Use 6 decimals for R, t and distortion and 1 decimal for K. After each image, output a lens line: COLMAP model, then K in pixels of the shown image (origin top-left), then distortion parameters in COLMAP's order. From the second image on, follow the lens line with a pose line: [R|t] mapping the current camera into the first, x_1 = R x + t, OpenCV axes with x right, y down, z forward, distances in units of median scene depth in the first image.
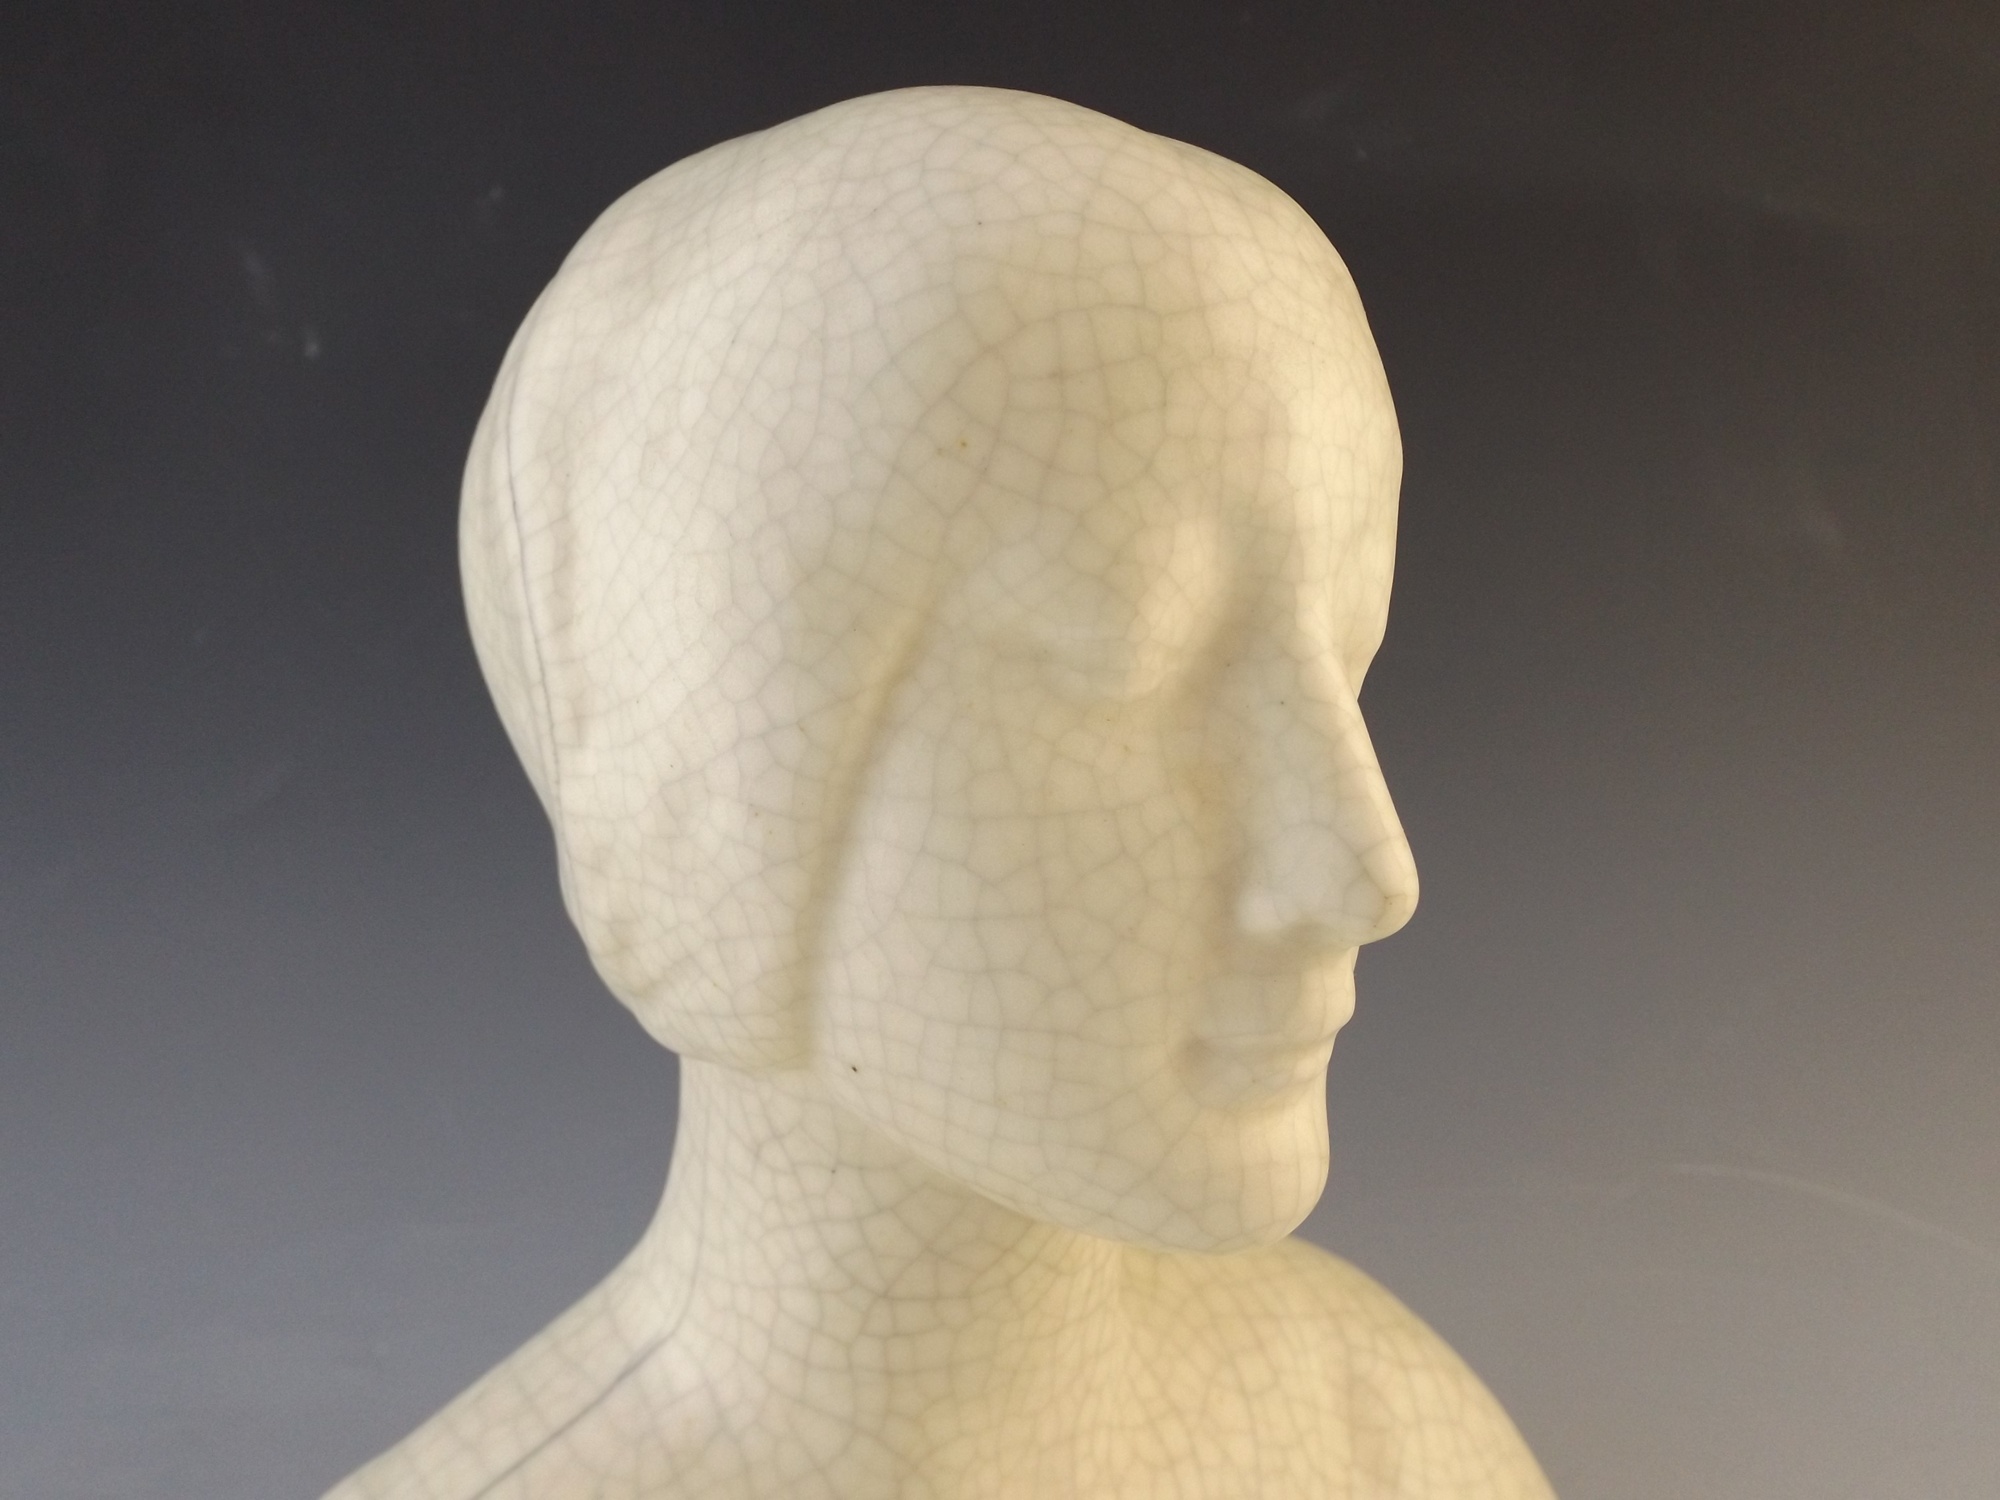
lens RADIAL K [[1428.7, 0, 1000.0], [0, 1428.7, 750.0], [0, 0, 1]] dist [0.014471, 0.002100]
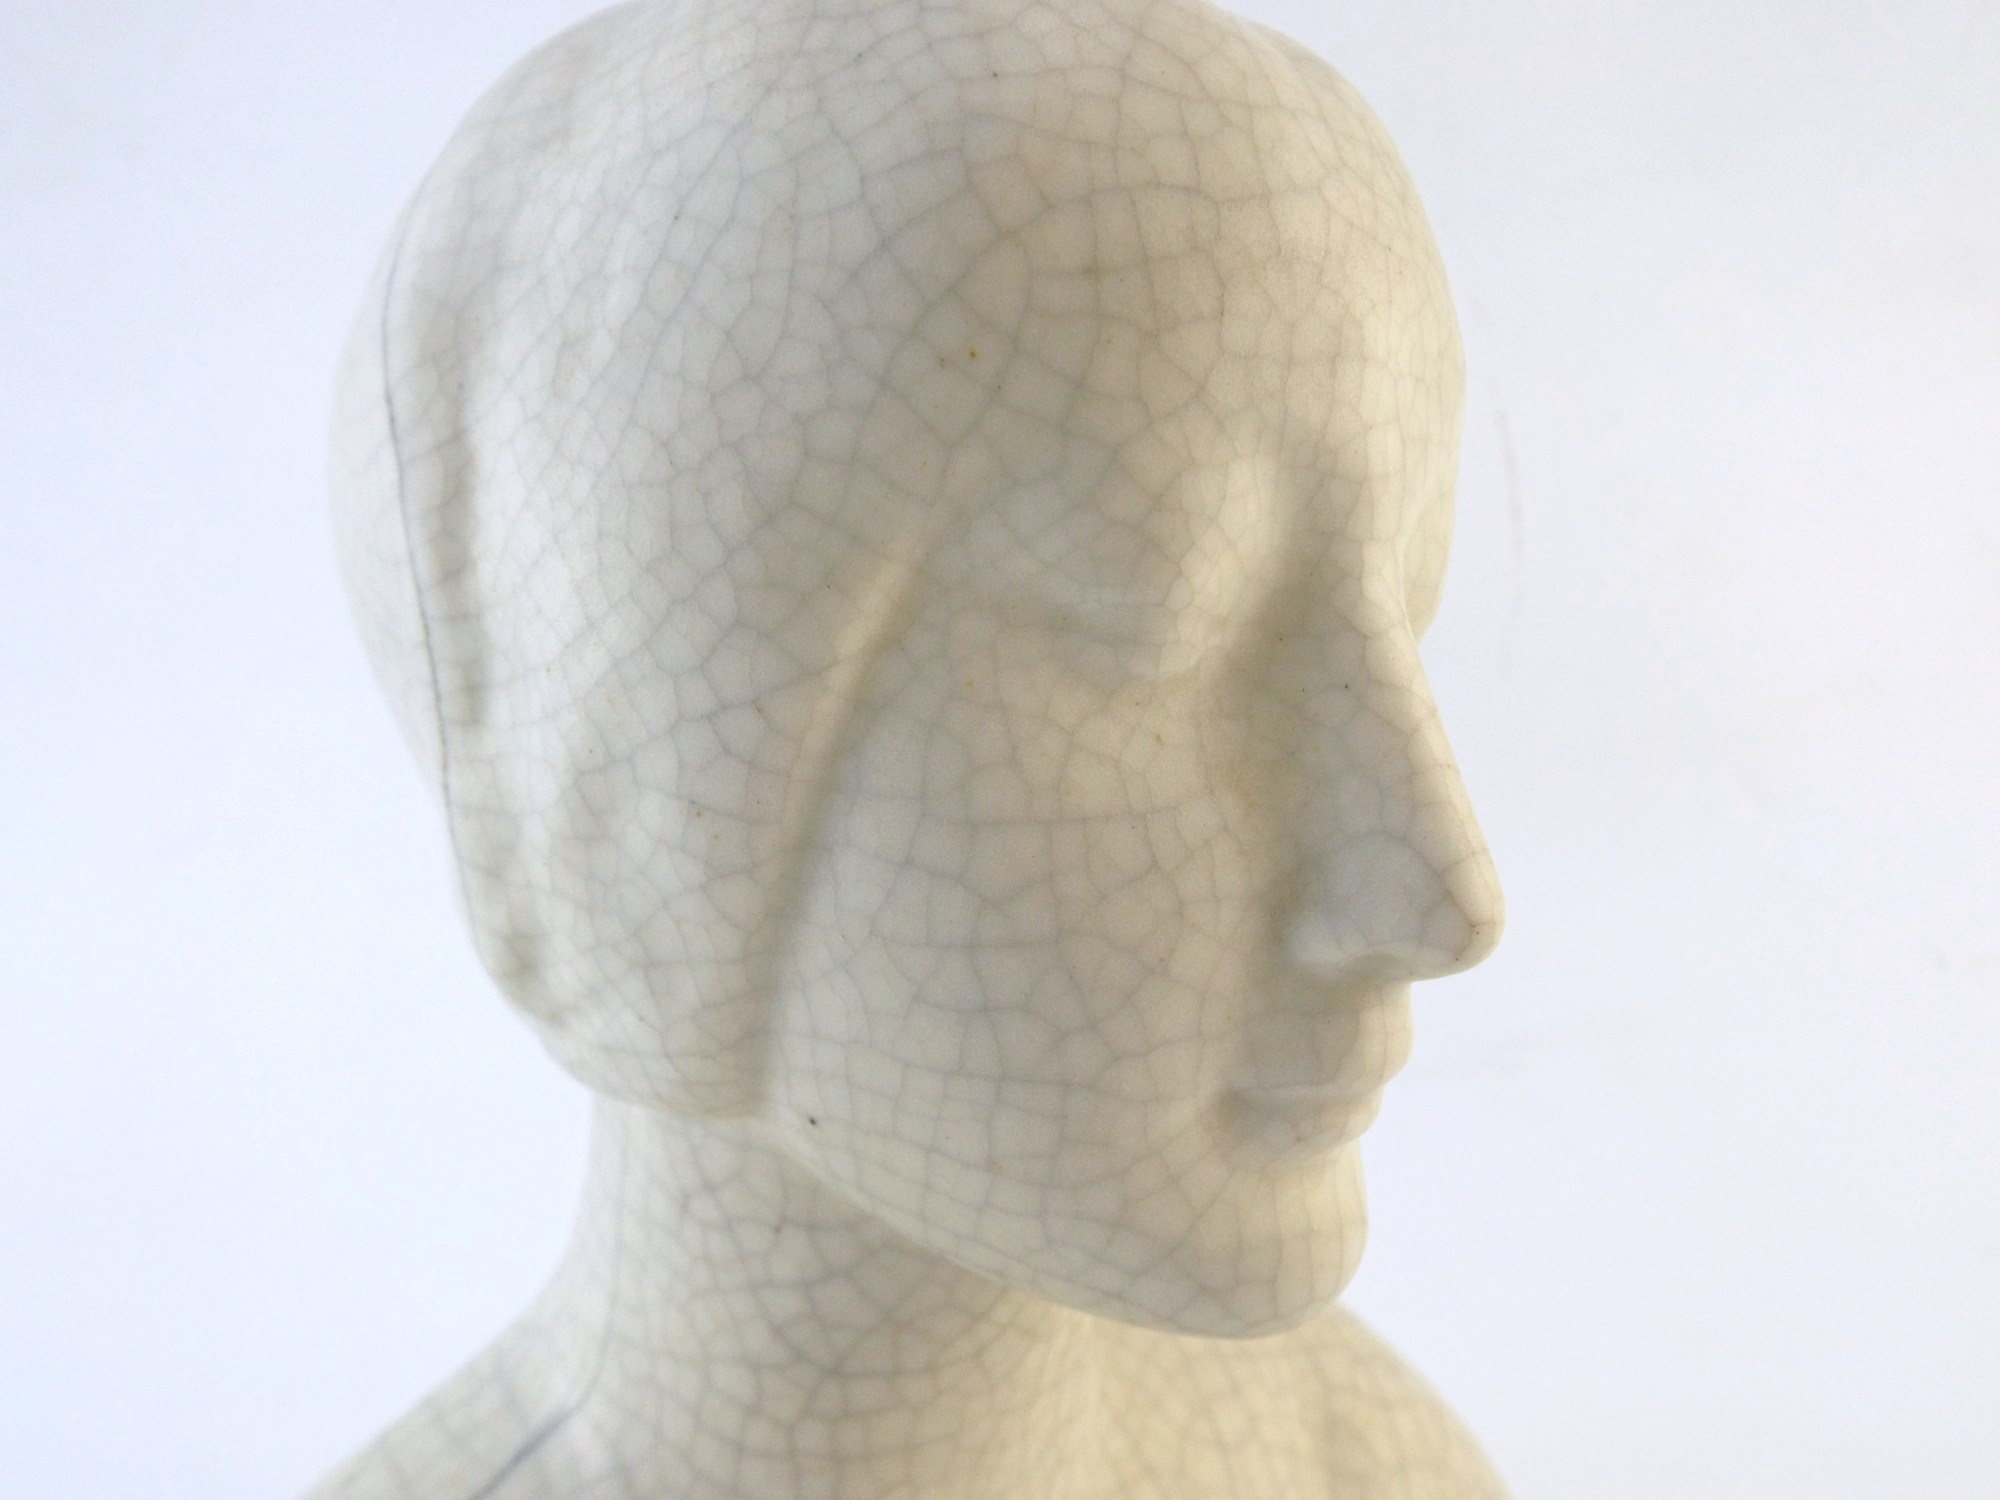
lens RADIAL K [[1428.7, 0, 1000.0], [0, 1428.7, 750.0], [0, 0, 1]] dist [0.014471, 0.002100]
pose [[0.997594, 0.014042, 0.067884, -0.056917], [-0.015636, 0.999613, 0.023007, -0.012184], [-0.067535, -0.024013, 0.997428, 0.189468]]
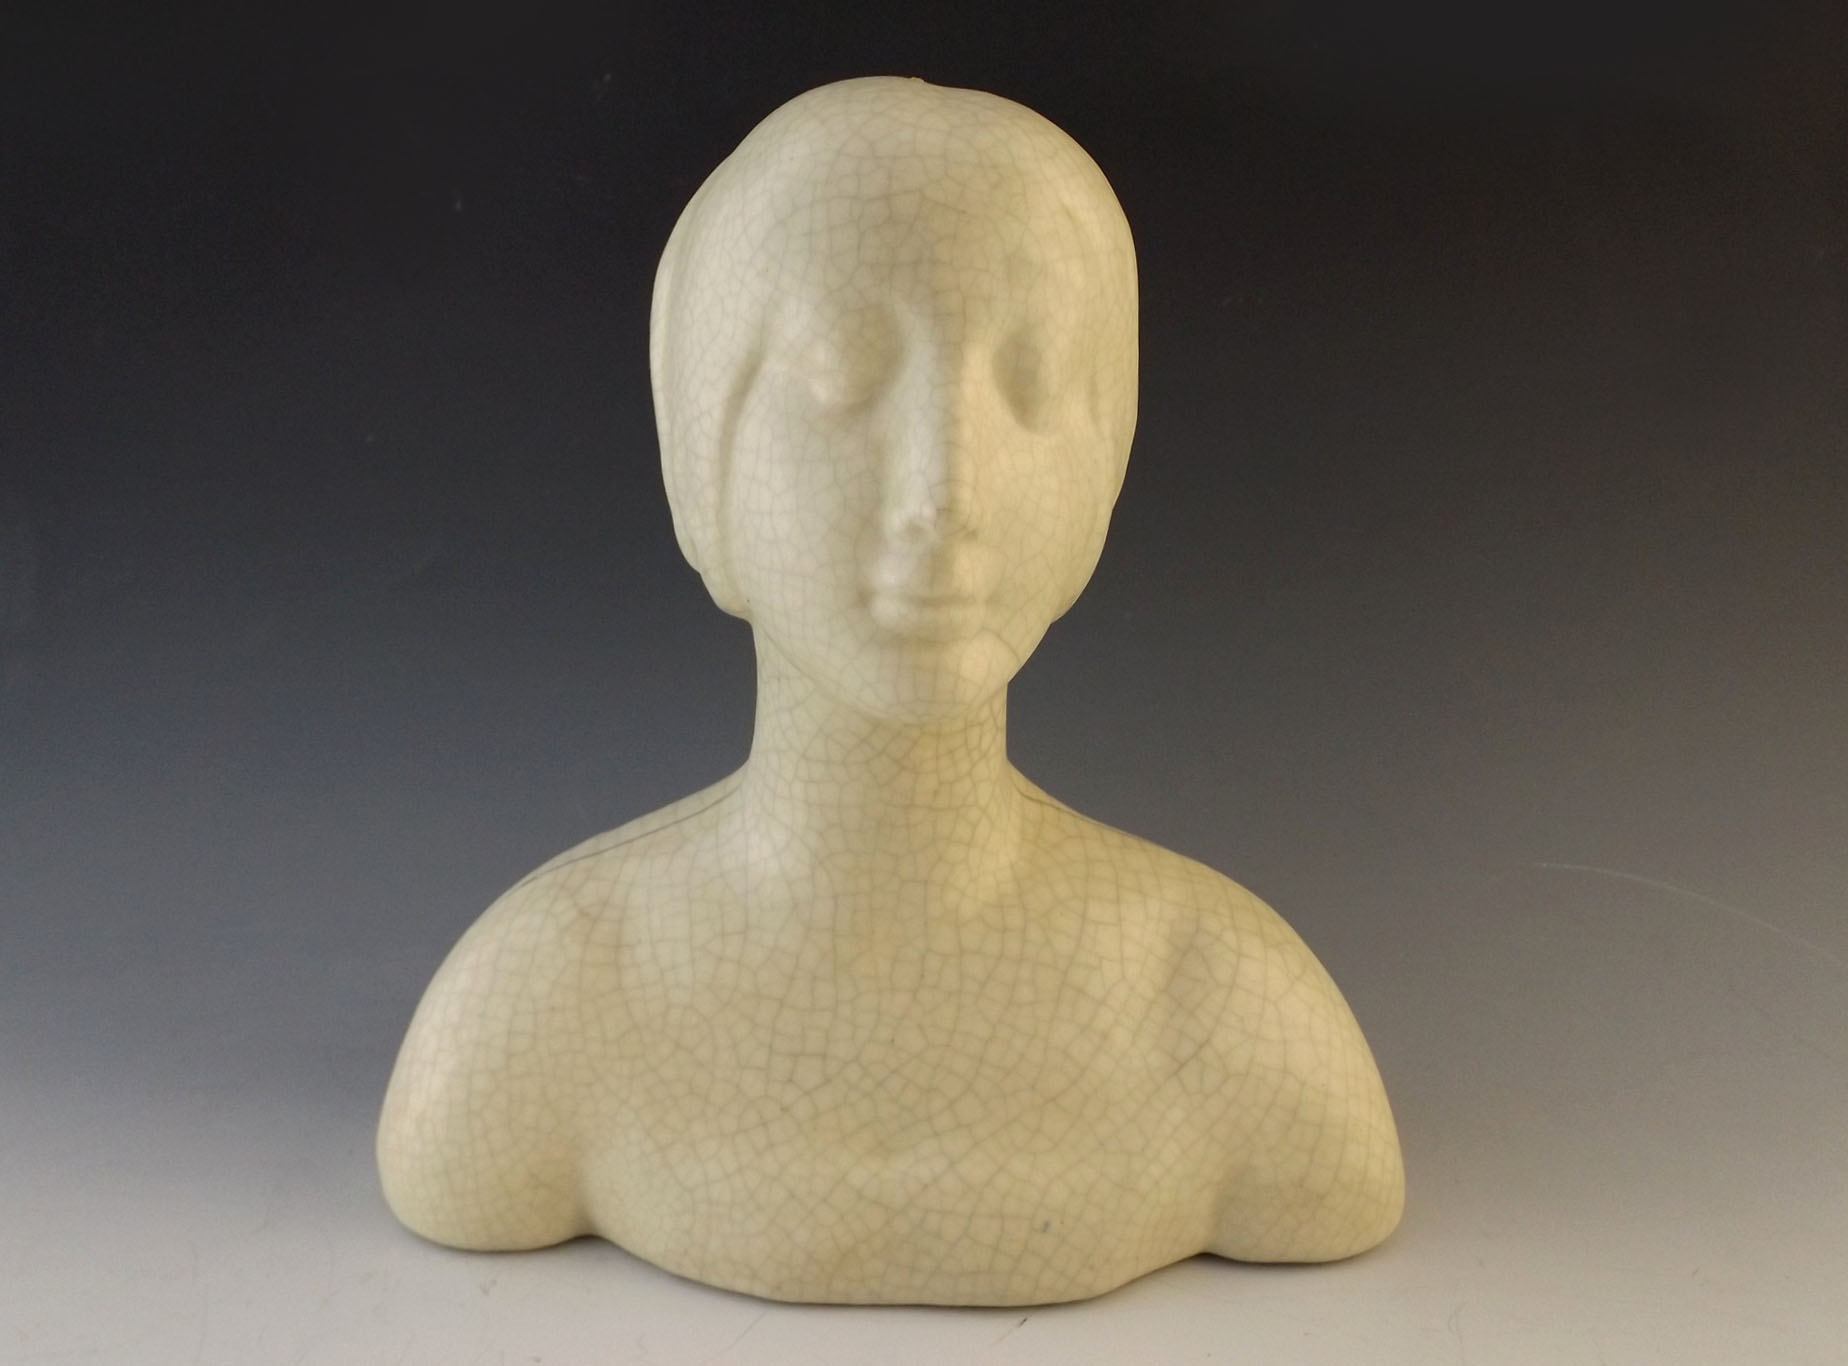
lens RADIAL K [[1419.2, 0, 922.6], [0, 1419.2, 699.0], [0, 0, 1]] dist [0.000010, -0.000044]
pose [[0.872909, 0.128438, -0.470674, 1.103780], [-0.106466, 0.991622, 0.073144, 0.202688], [0.476125, -0.013737, 0.879270, -0.628067]]
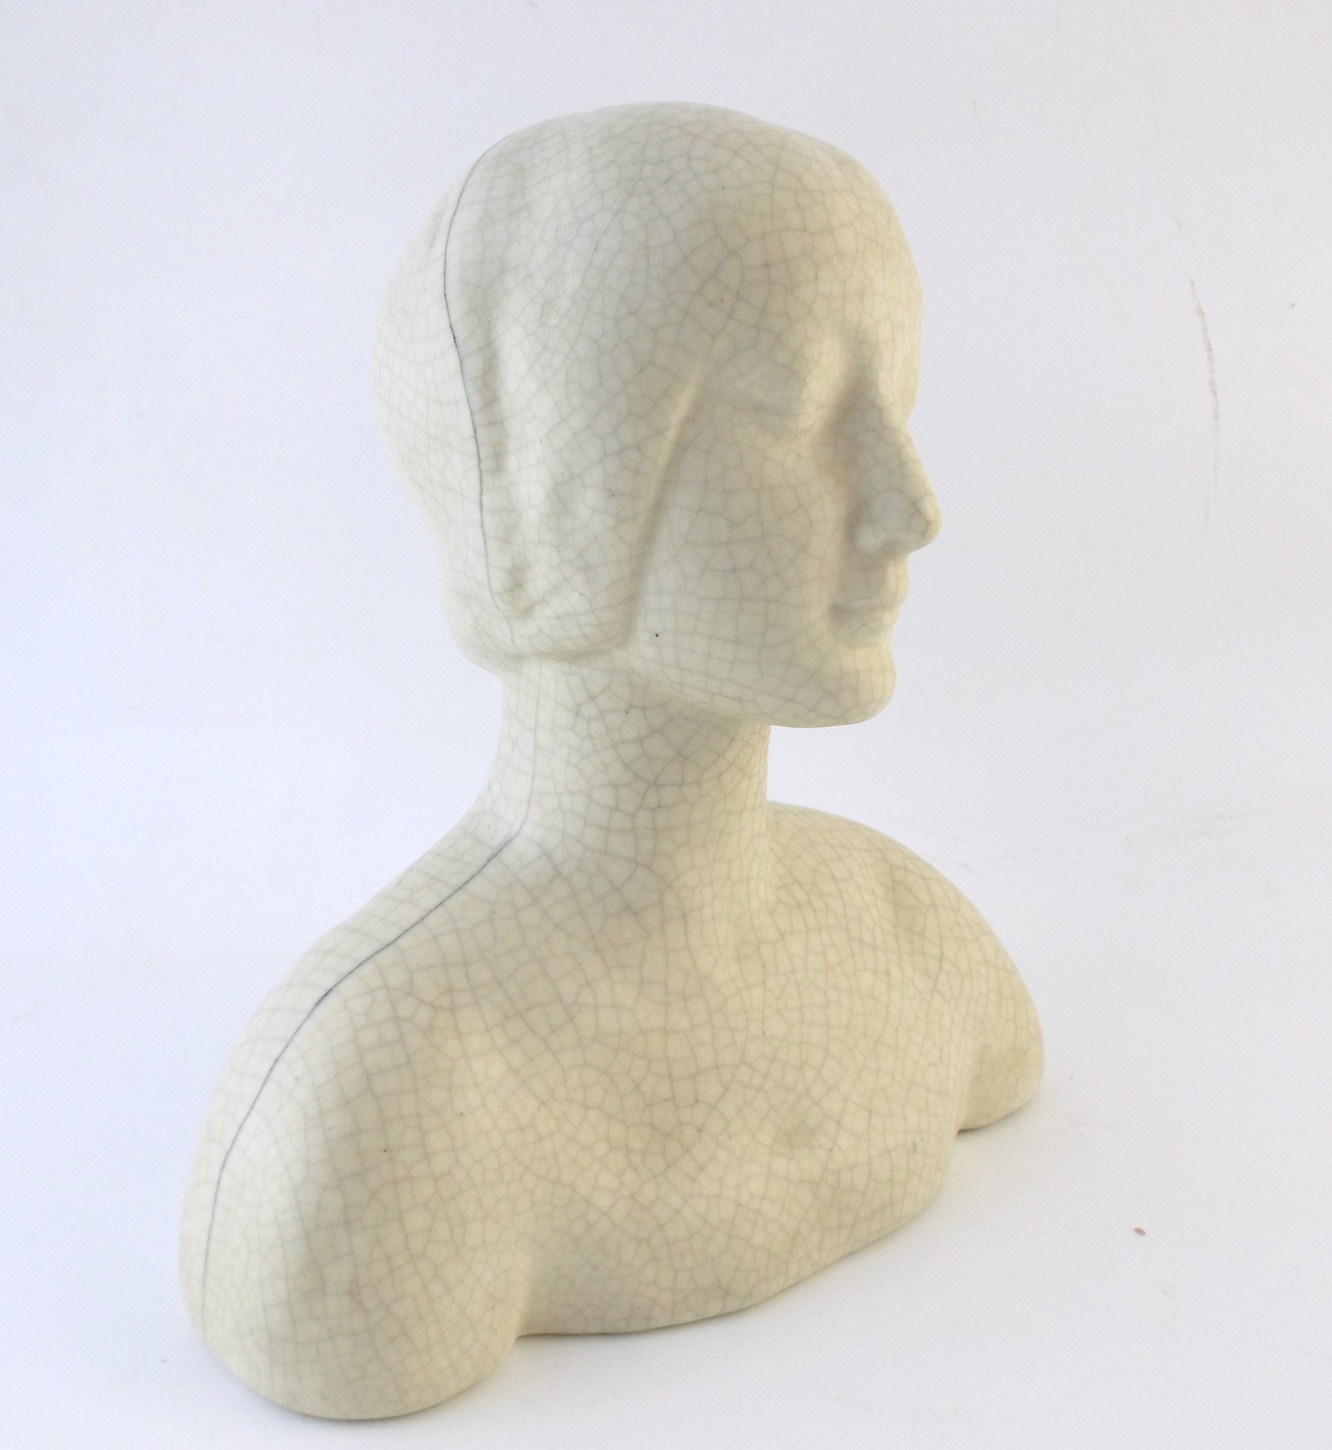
lens RADIAL K [[1415.1, 0, 645.4], [0, 1415.1, 728.7], [0, 0, 1]] dist [0.007358, -0.020158]
pose [[0.991895, -0.048931, 0.117258, -0.371370], [0.040063, 0.996239, 0.076828, 0.217266], [-0.120577, -0.071508, 0.990125, -0.950910]]
